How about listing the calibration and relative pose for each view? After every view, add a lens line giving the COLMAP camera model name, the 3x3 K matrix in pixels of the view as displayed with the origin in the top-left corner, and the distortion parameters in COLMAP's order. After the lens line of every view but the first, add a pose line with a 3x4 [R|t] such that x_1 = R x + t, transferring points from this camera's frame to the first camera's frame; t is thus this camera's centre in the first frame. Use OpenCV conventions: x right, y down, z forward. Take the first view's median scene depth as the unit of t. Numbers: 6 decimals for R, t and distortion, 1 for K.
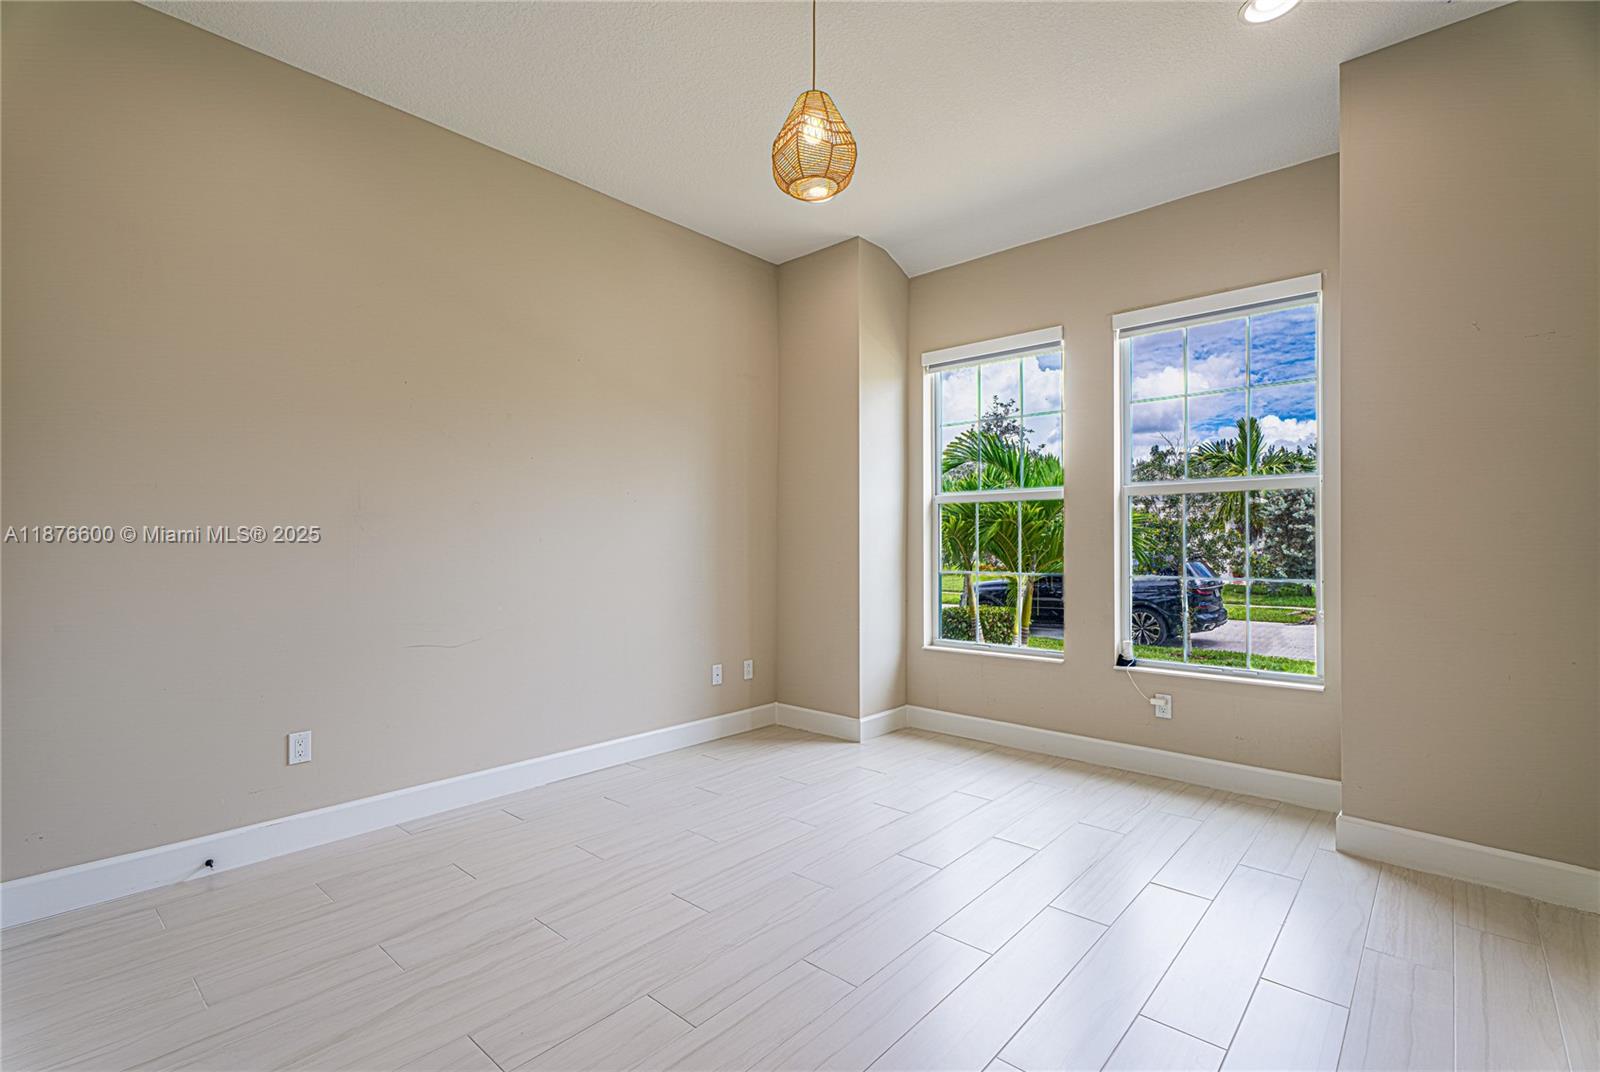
lens RADIAL K [[728.9, 0, 800.0], [0, 728.9, 536.0], [0, 0, 1]] dist [0.004582, -0.000075]
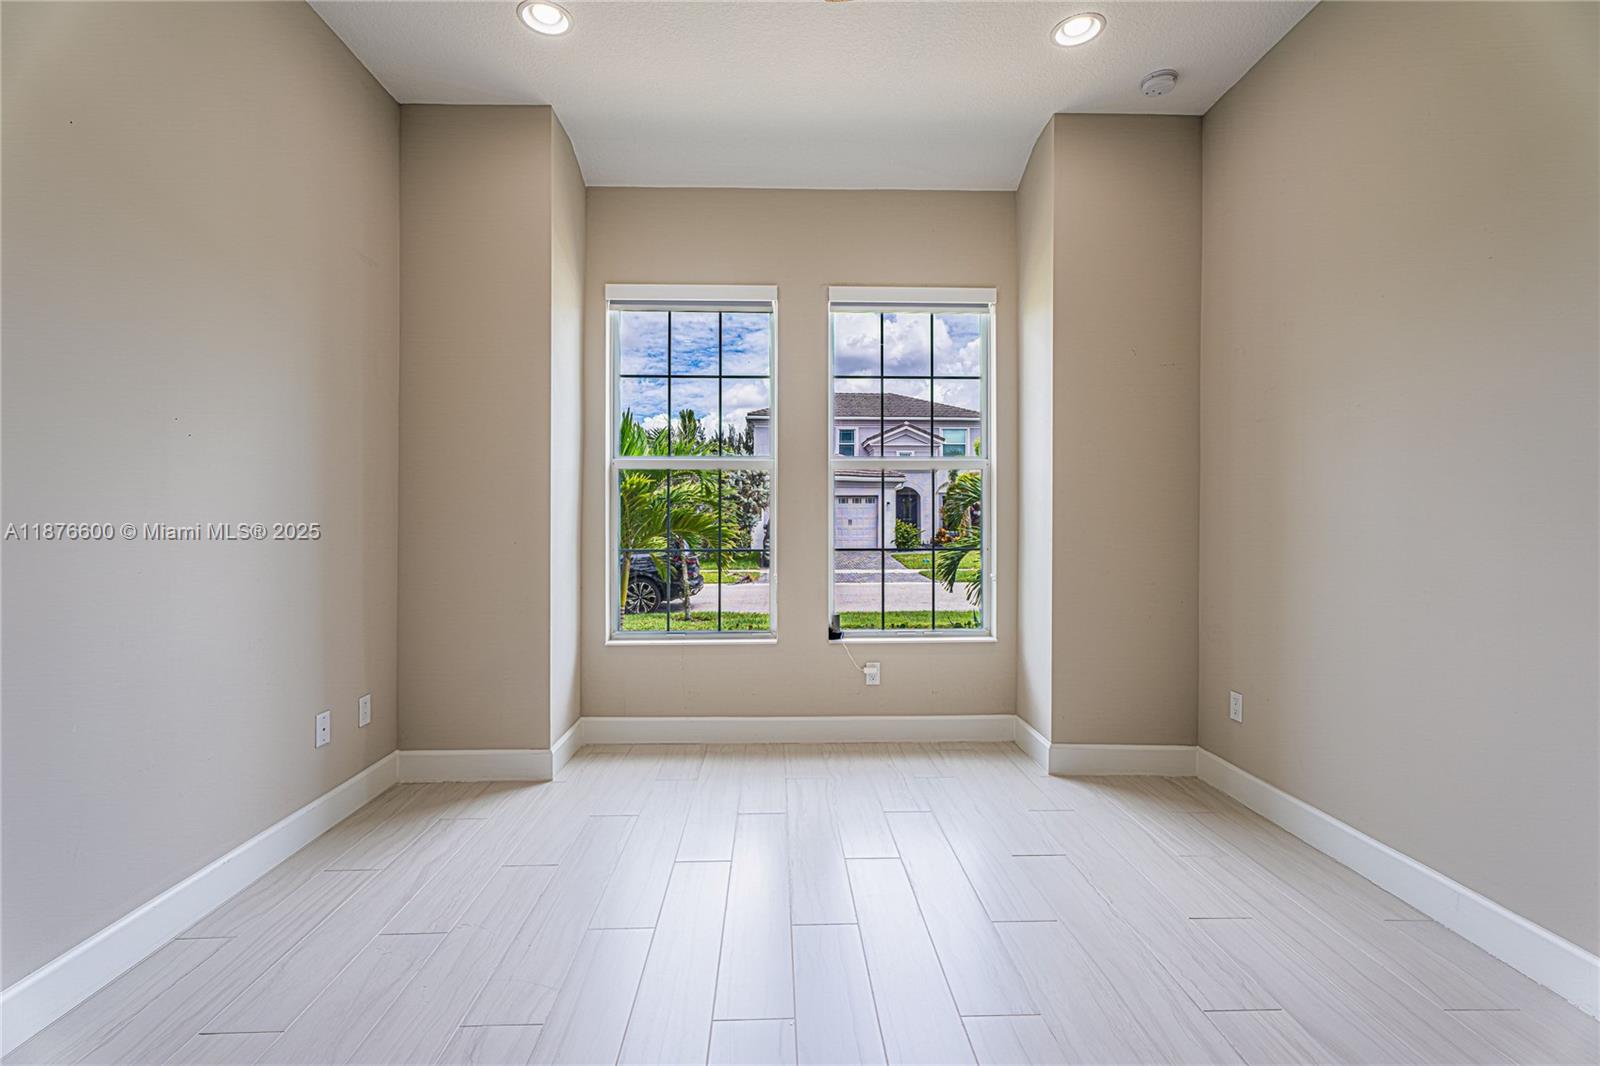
lens RADIAL K [[728.9, 0, 800.0], [0, 728.9, 533.0], [0, 0, 1]] dist [0.004582, -0.000075]
pose [[0.719632, -0.012979, 0.694234, -0.242509], [-0.011475, 0.999466, 0.030580, 0.002897], [-0.694261, -0.029973, 0.719099, 0.279166]]
